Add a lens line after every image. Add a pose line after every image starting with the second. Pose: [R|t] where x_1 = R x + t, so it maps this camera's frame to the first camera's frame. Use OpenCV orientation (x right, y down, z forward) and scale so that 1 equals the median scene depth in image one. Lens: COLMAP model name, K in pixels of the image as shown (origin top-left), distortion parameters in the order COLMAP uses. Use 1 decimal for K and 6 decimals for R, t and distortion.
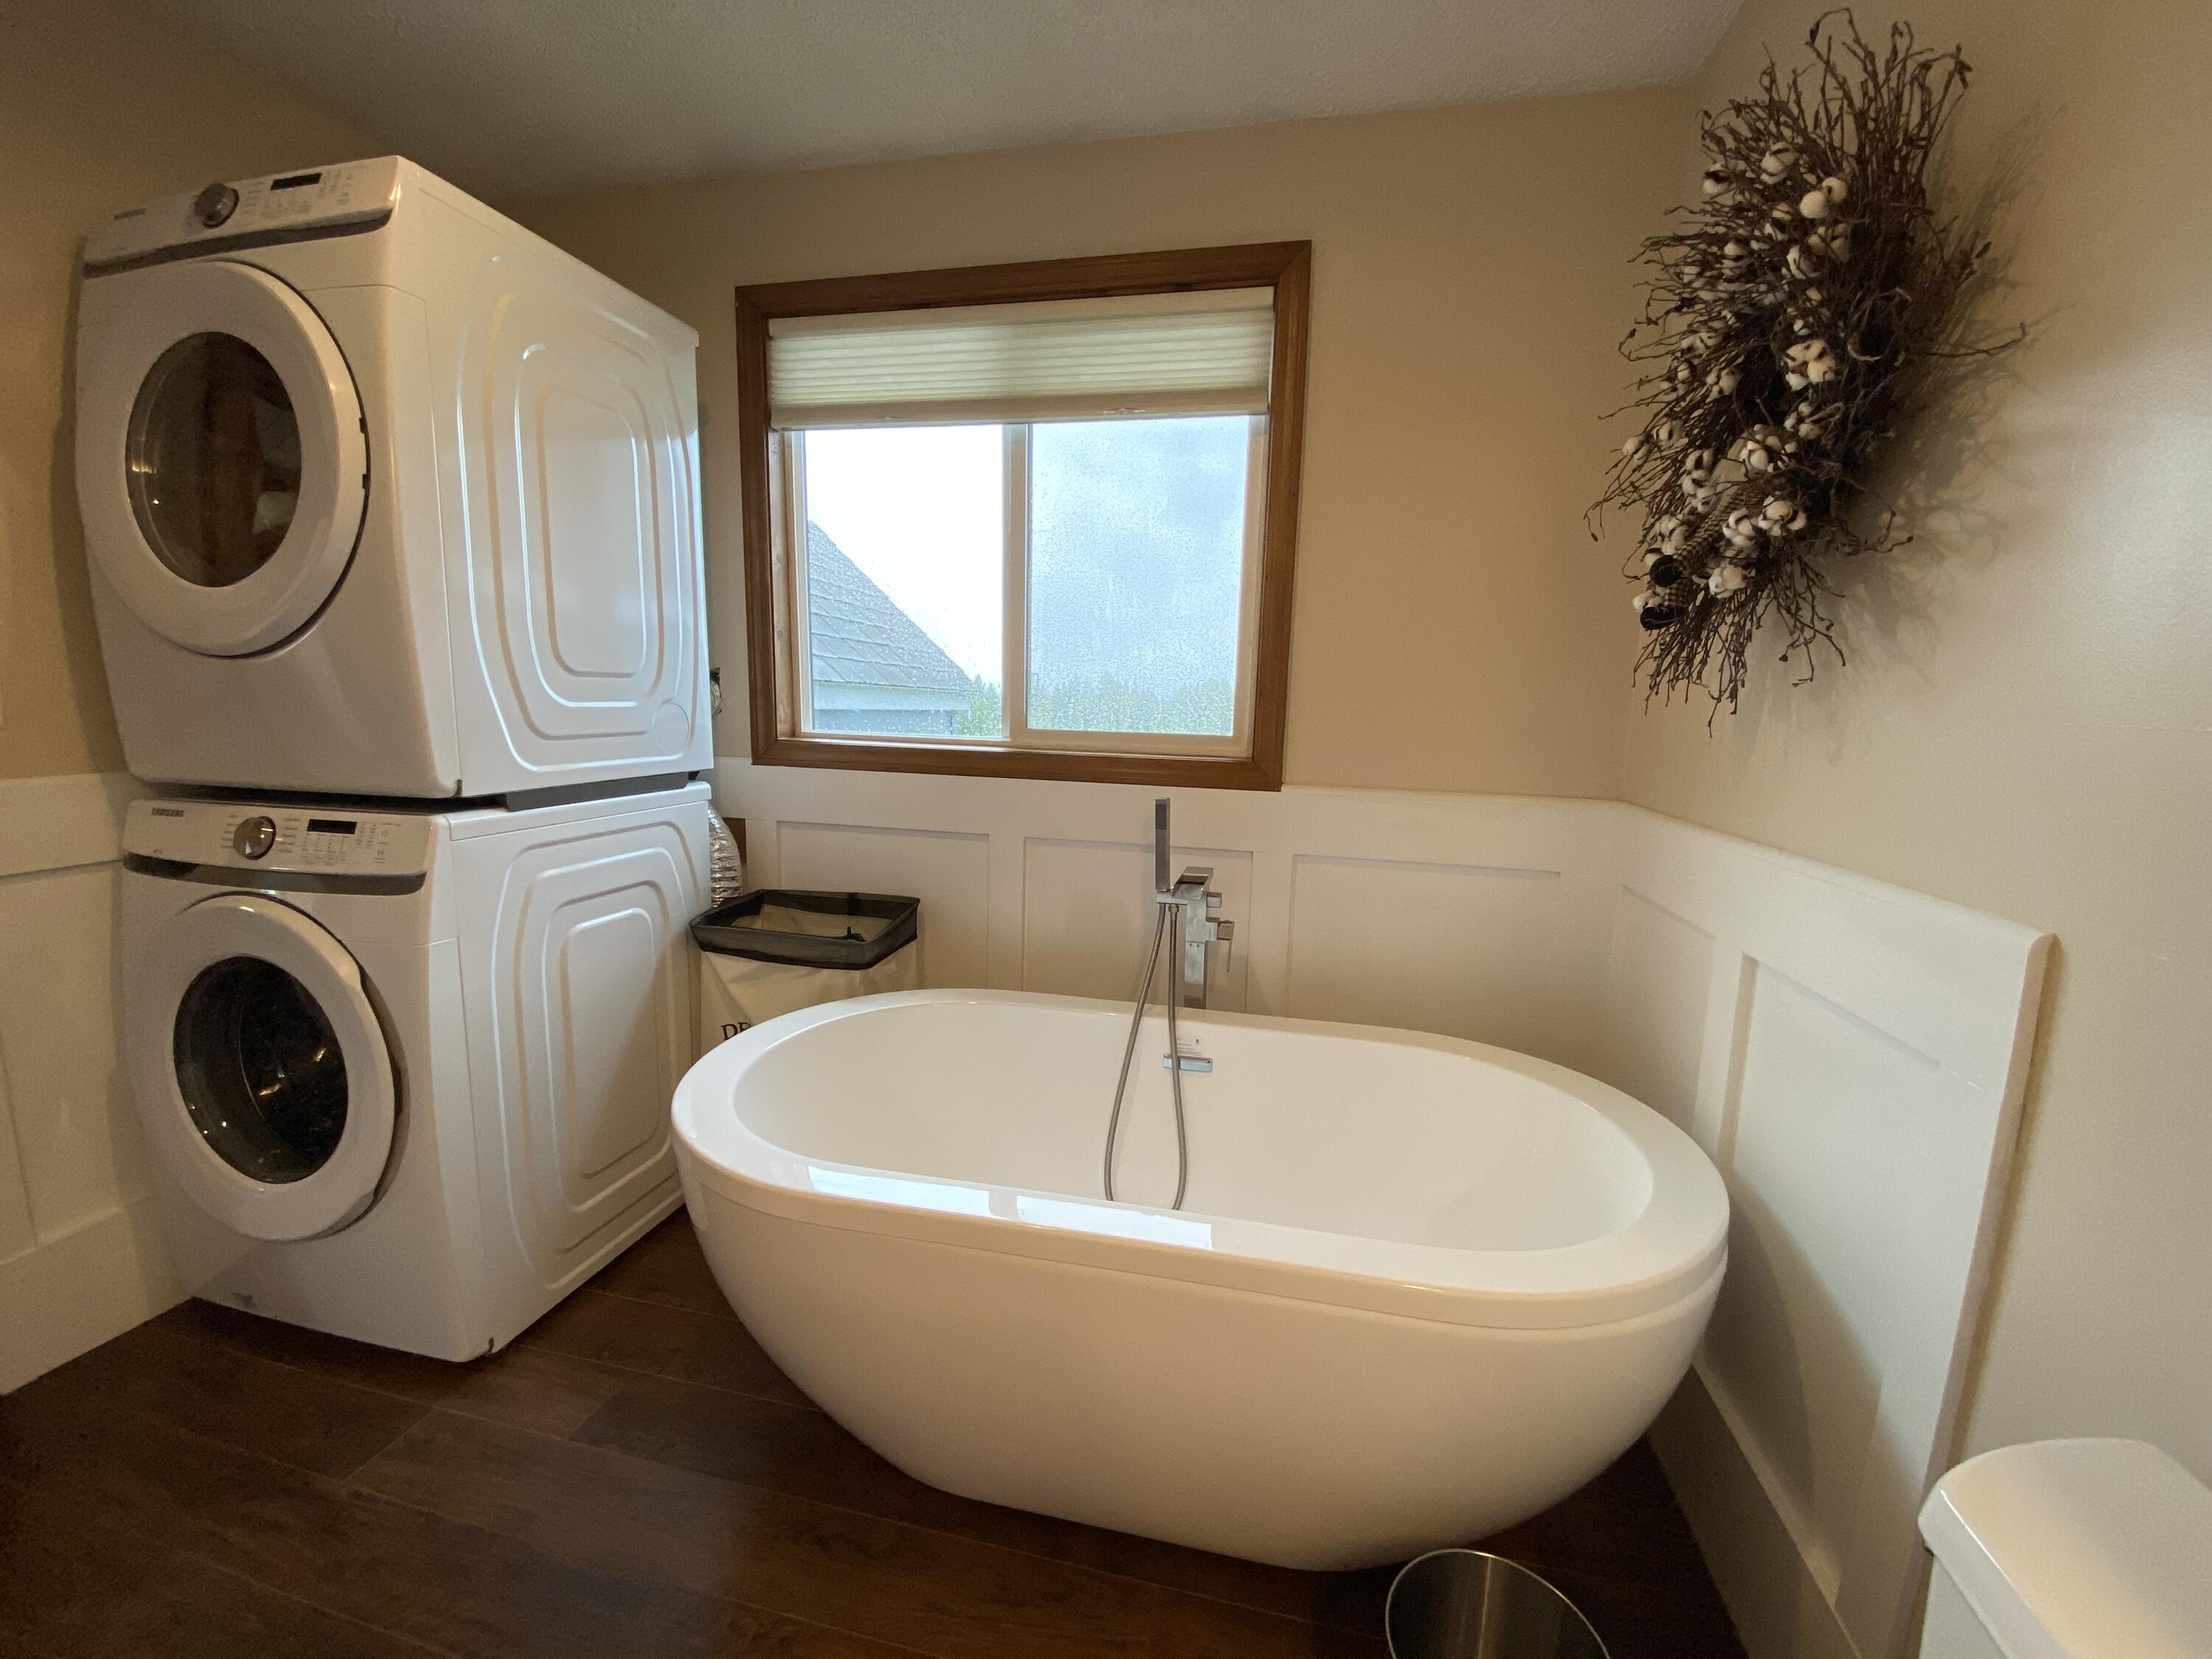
lens RADIAL K [[894.1, 0, 1111.6], [0, 894.1, 825.7], [0, 0, 1]] dist [-0.003175, -0.007259]
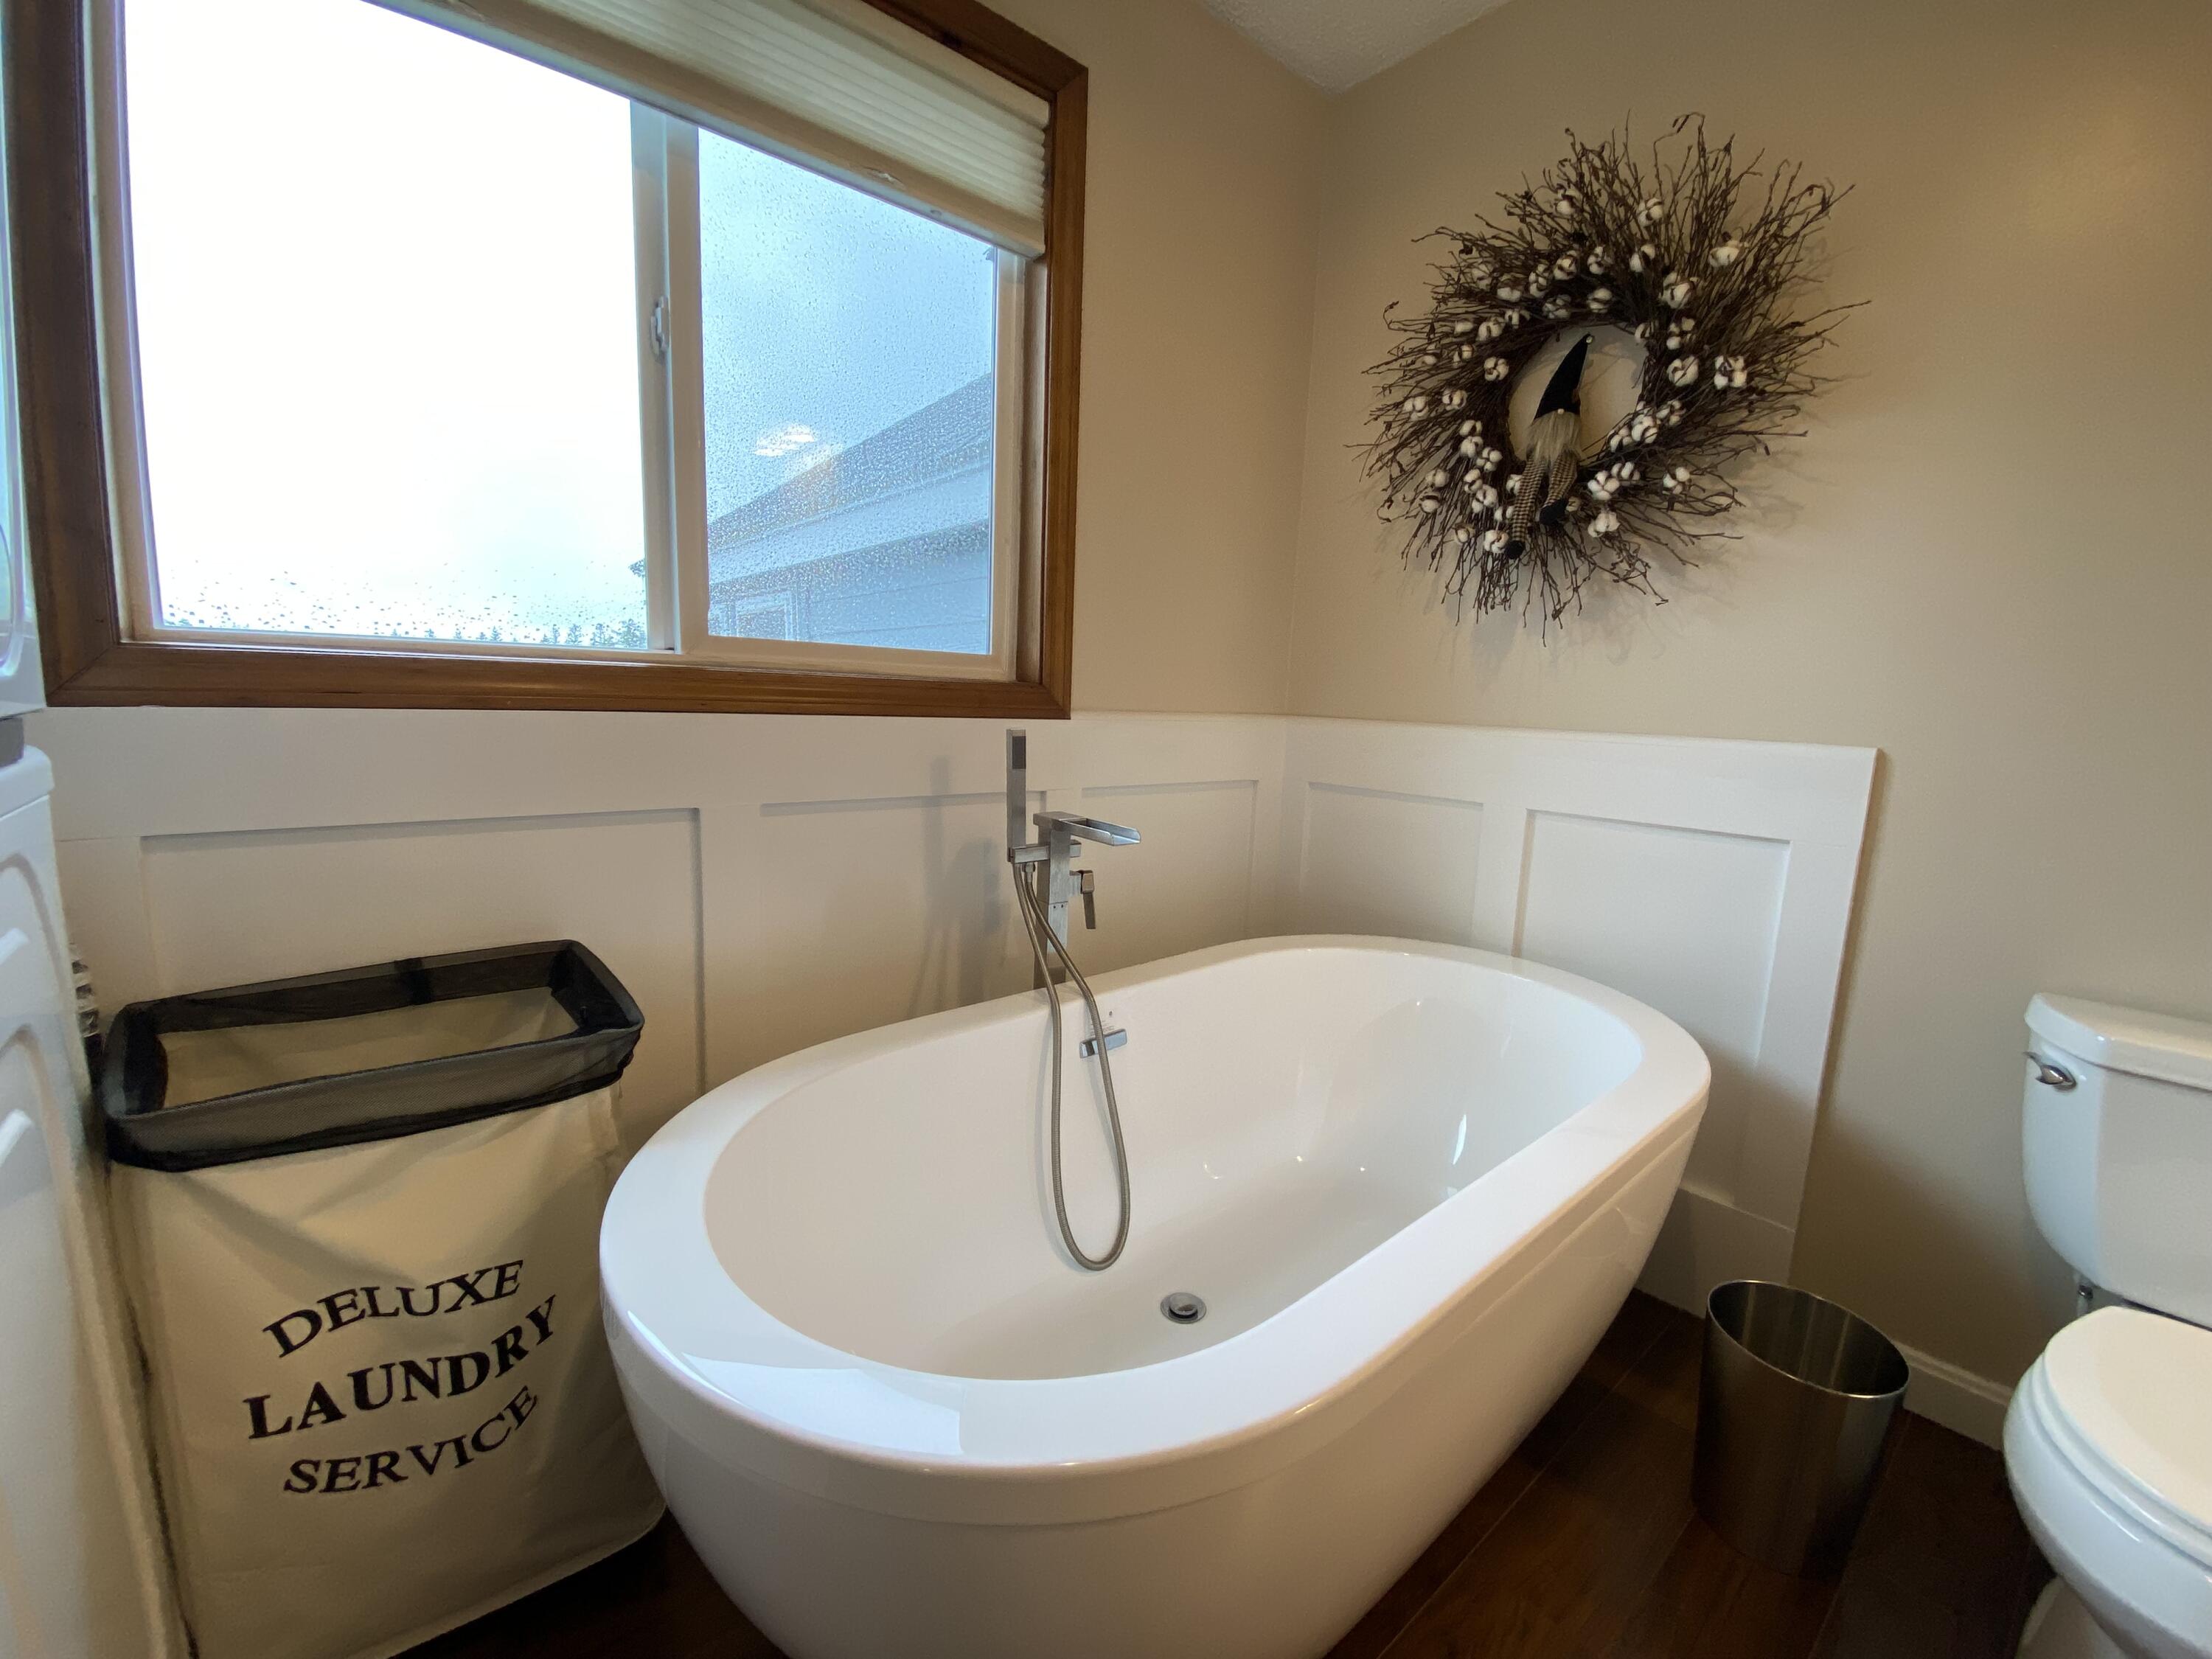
lens RADIAL K [[894.1, 0, 1104.7], [0, 894.1, 832.5], [0, 0, 1]] dist [-0.003175, -0.007259]
pose [[0.606088, -0.128940, 0.784877, -0.511642], [0.092029, 0.991514, 0.091821, -0.005389], [-0.790056, 0.016579, 0.612810, 0.459939]]
